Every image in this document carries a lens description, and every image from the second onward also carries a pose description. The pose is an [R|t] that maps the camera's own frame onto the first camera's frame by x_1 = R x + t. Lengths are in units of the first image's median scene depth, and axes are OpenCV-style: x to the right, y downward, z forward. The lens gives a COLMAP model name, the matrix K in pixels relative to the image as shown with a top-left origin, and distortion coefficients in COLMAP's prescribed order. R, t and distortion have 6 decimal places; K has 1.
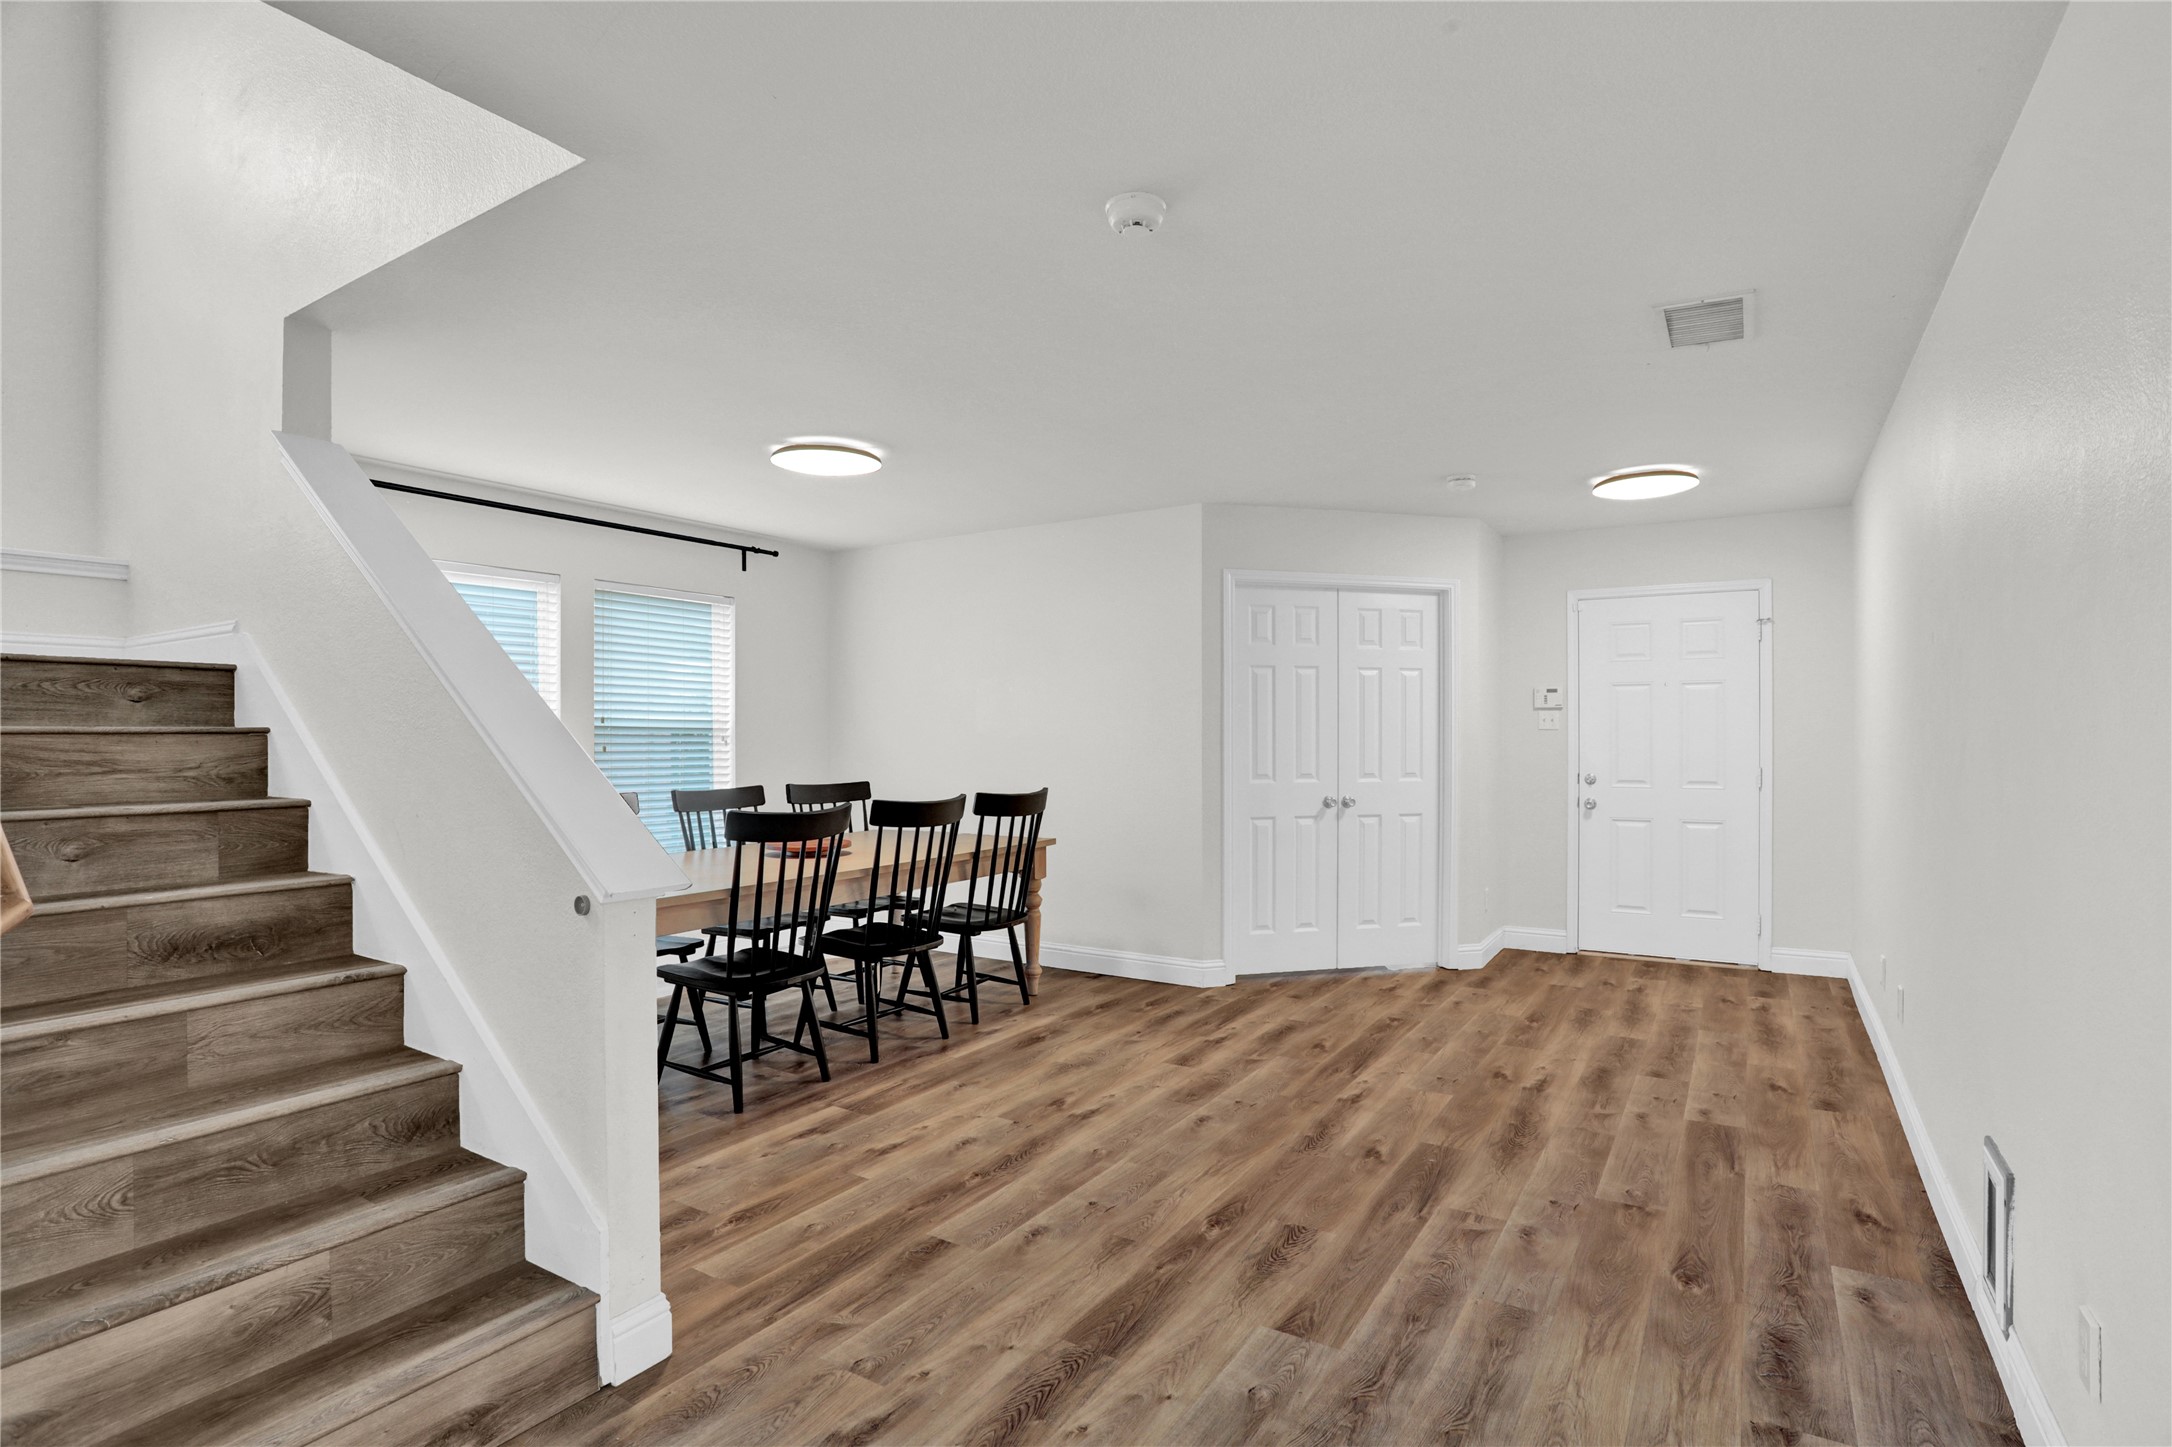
lens RADIAL K [[1067.5, 0, 1086.0], [0, 1067.5, 723.5], [0, 0, 1]] dist [-0.074784, 0.032108]
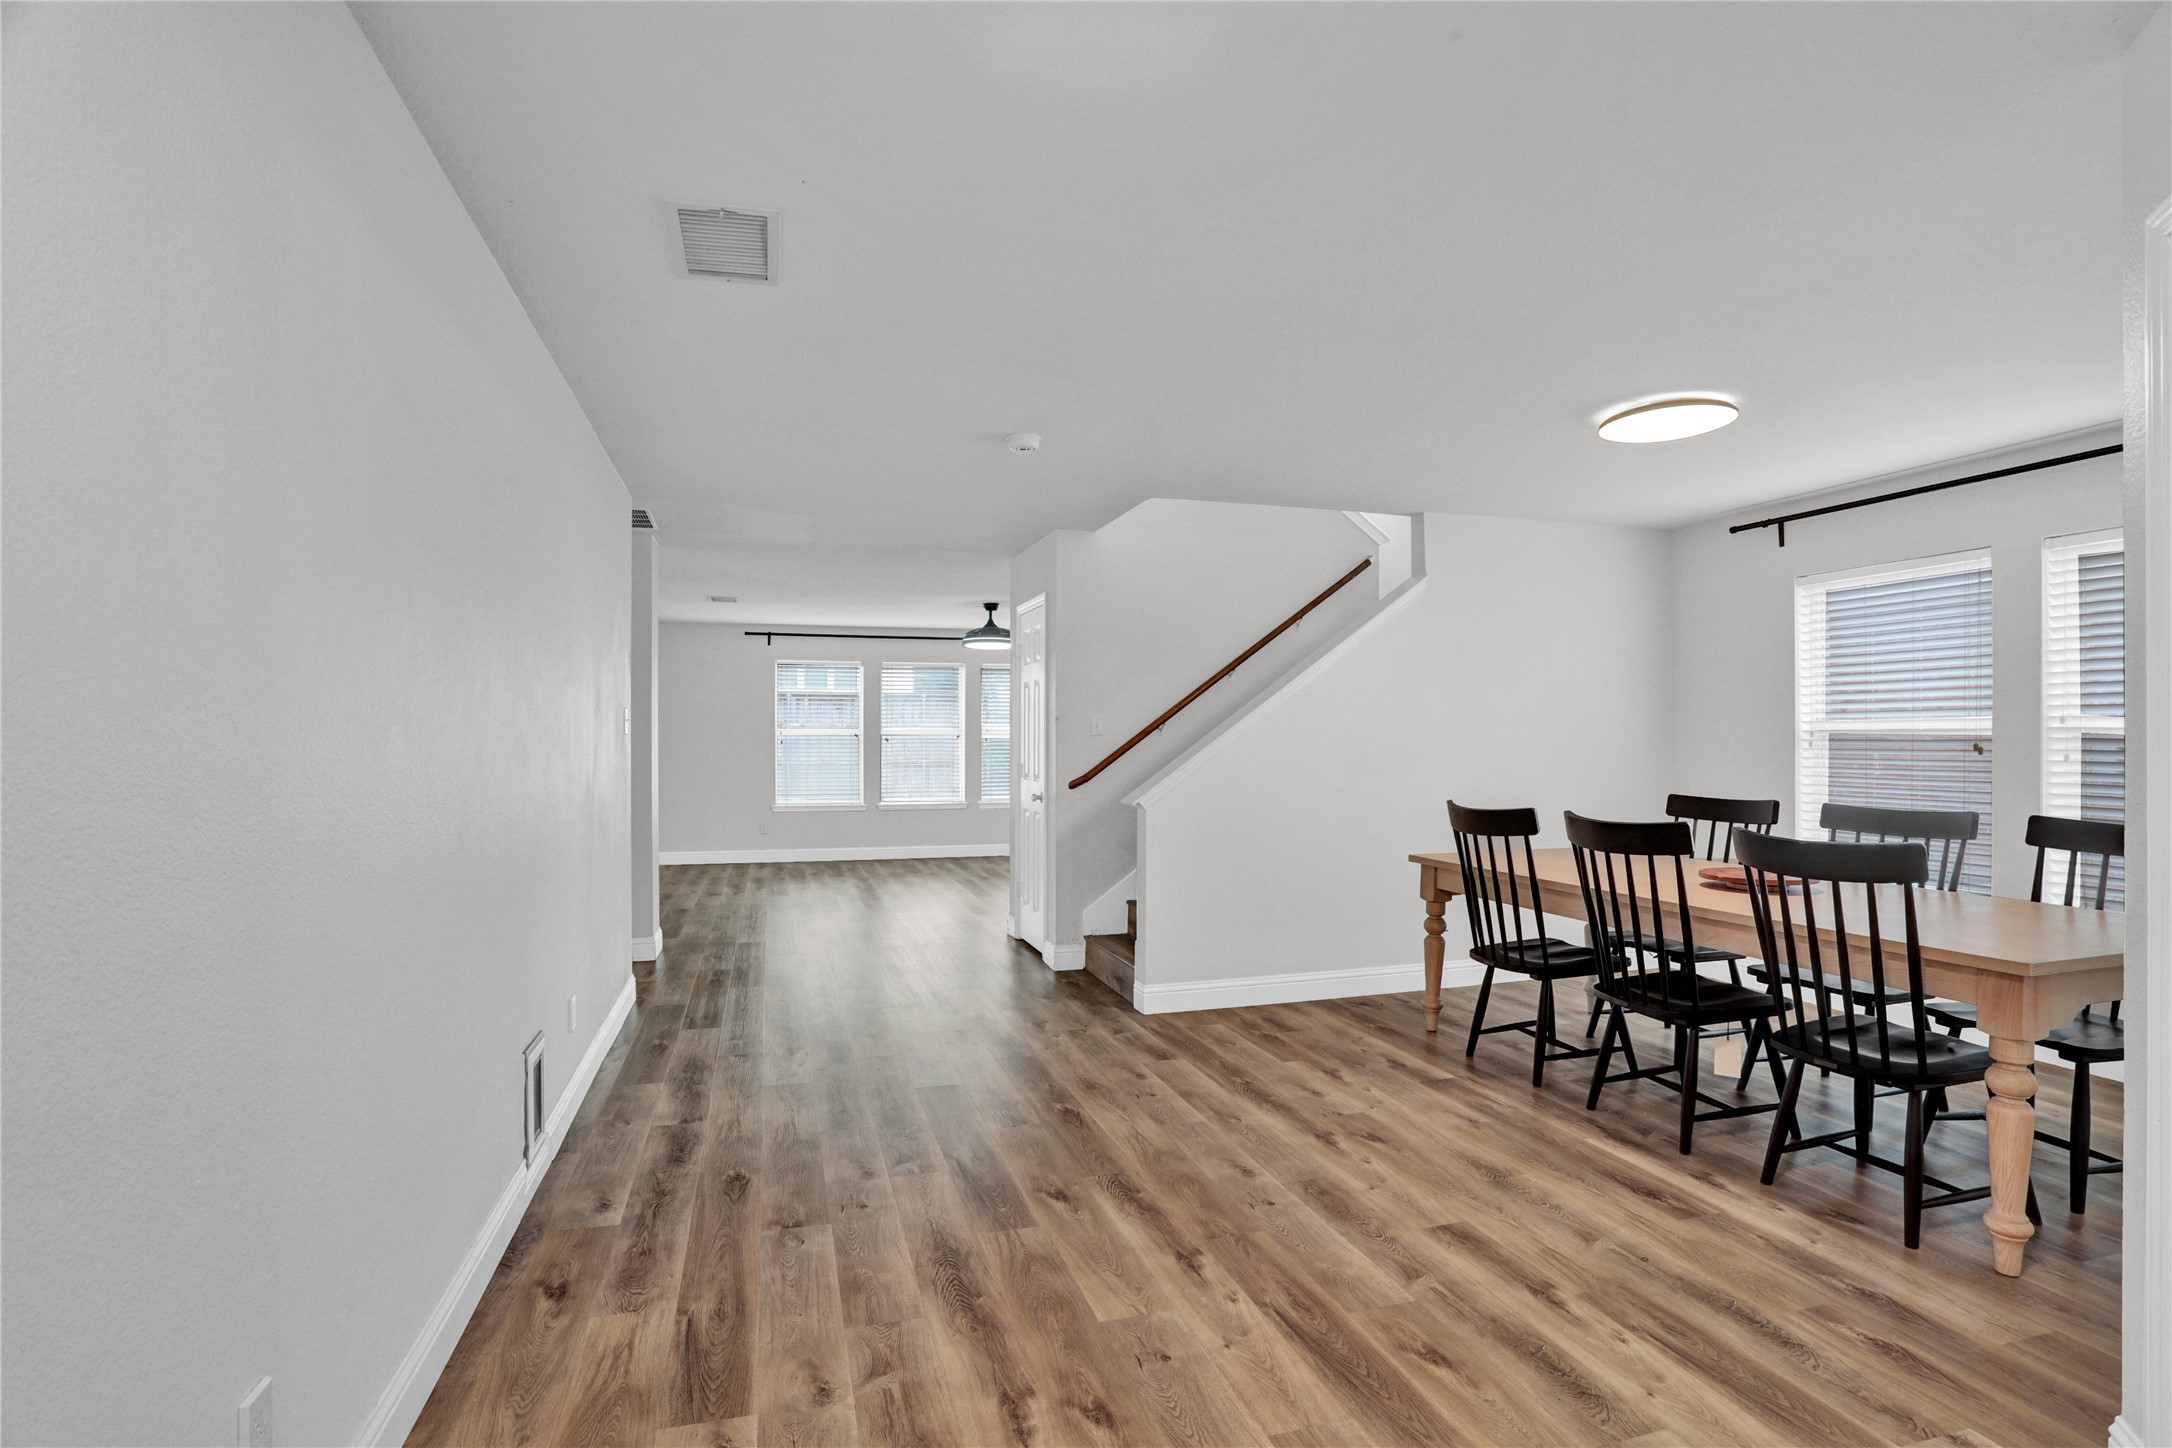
lens RADIAL K [[1106.4, 0, 1127.1], [0, 1106.4, 734.0], [0, 0, 1]] dist [-0.064109, 0.041842]
pose [[-0.638517, 0.001347, -0.769607, 0.912574], [0.011973, 0.999895, -0.008184, 0.009177], [0.769515, -0.014440, -0.638466, 1.556451]]
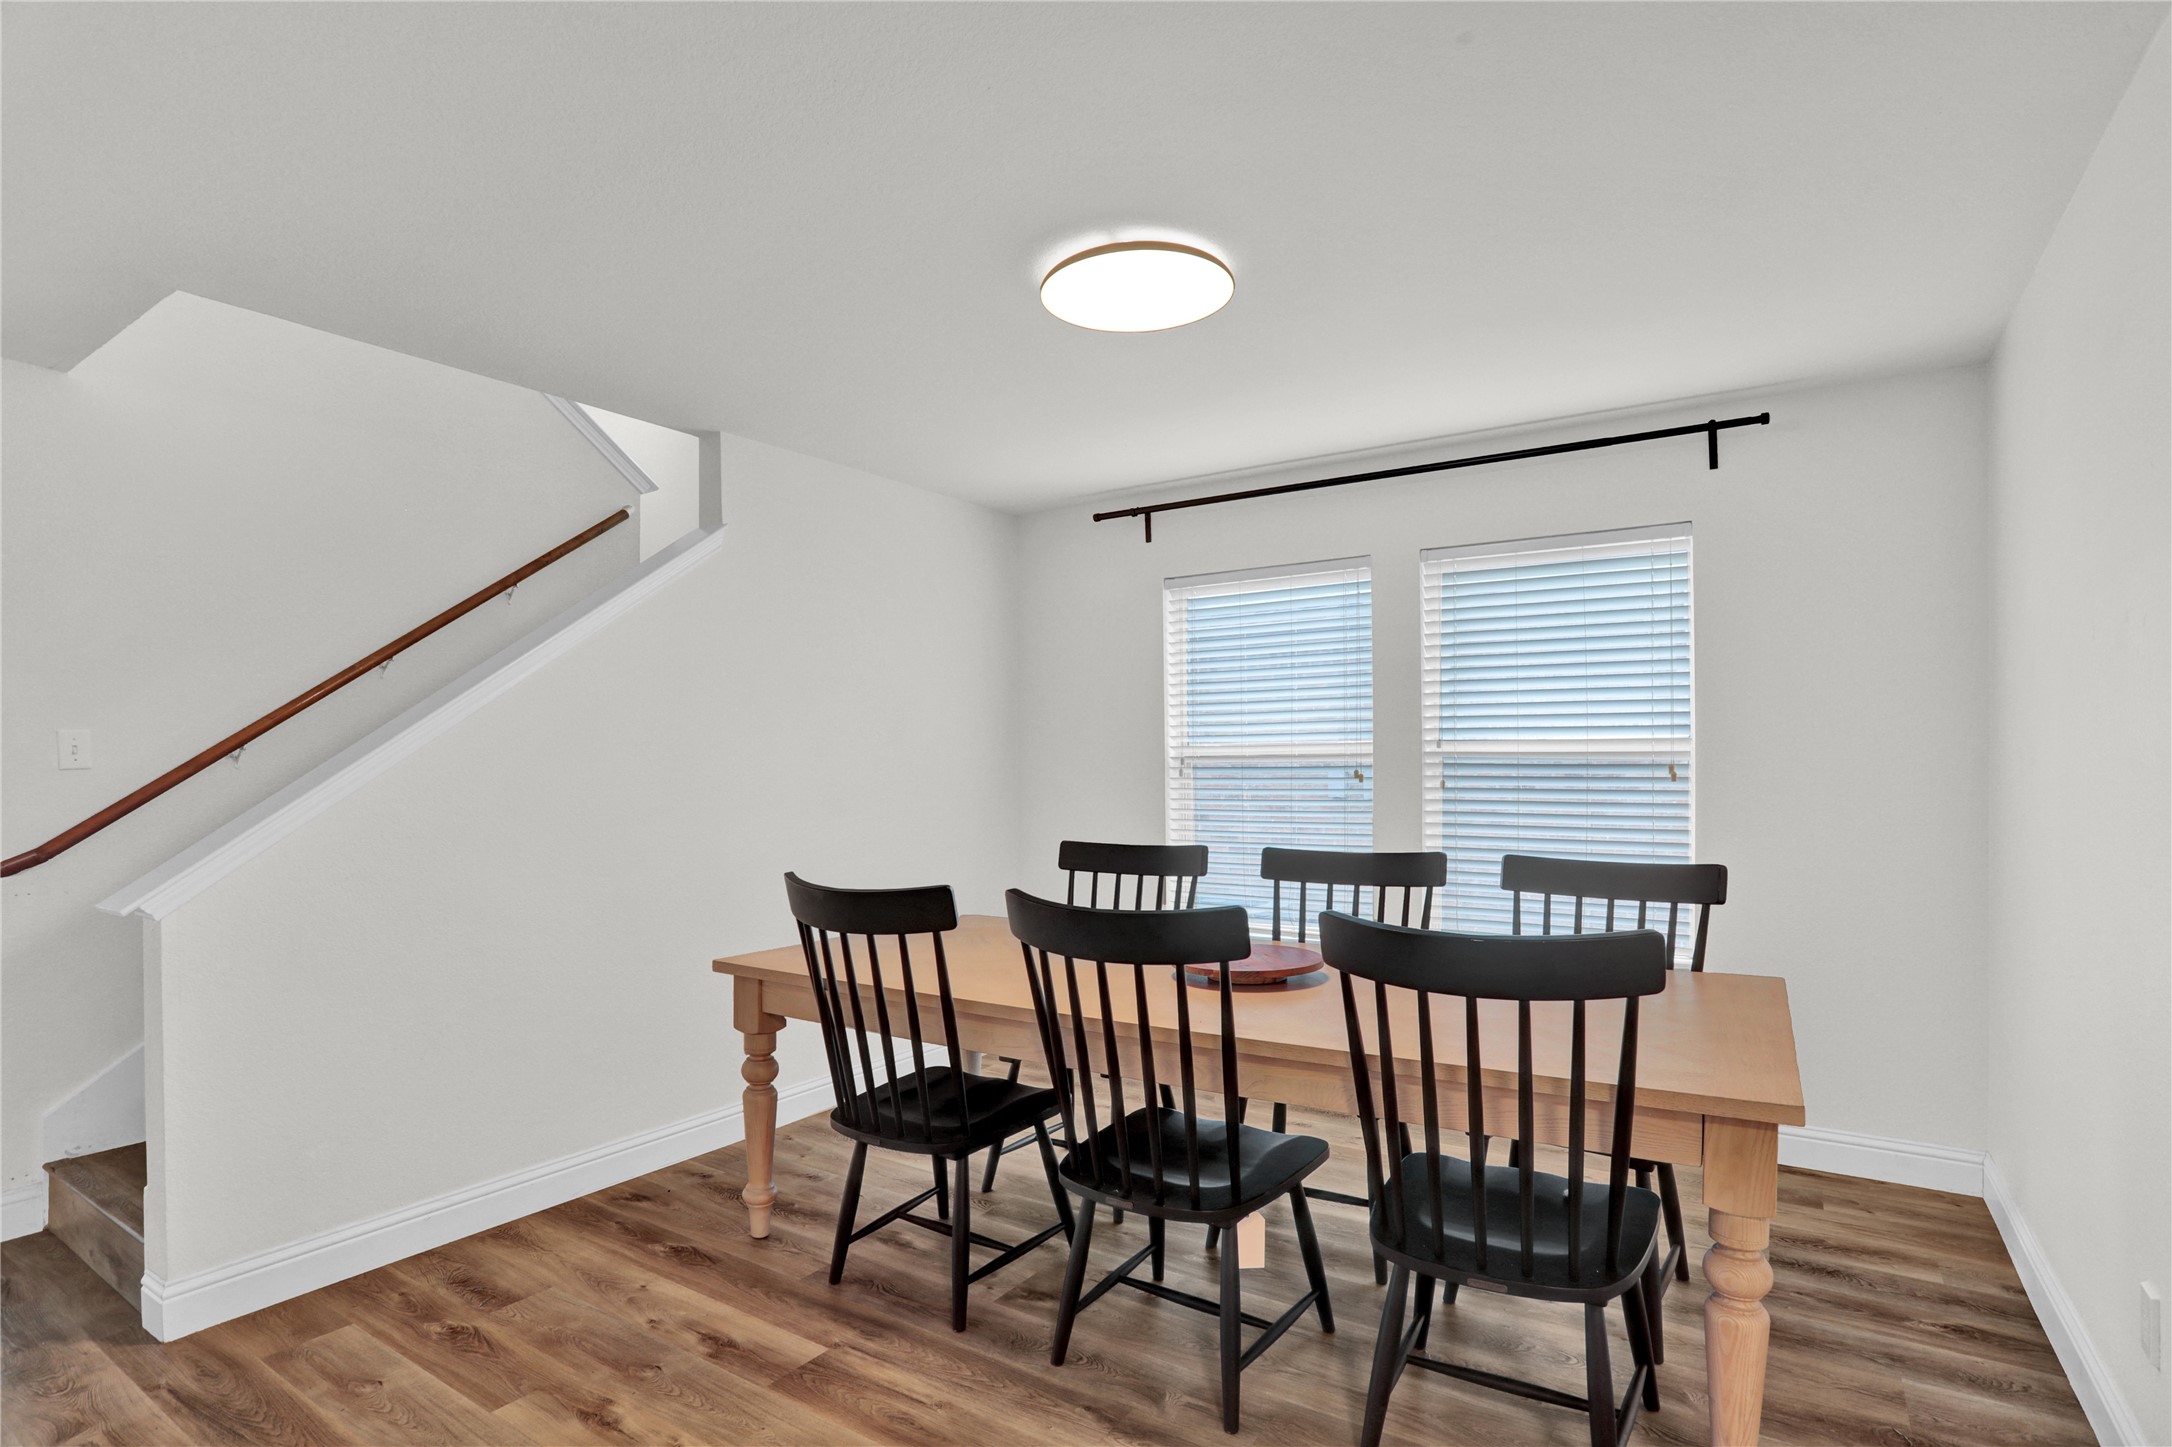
lens RADIAL K [[1038.5, 0, 1110.0], [0, 1038.5, 770.8], [0, 0, 1]] dist [-0.066426, 0.028729]
pose [[-0.009942, 0.009909, -0.999901, 0.399981], [0.021546, 0.999721, 0.009693, 0.006317], [0.999718, -0.021448, -0.010153, 1.255089]]
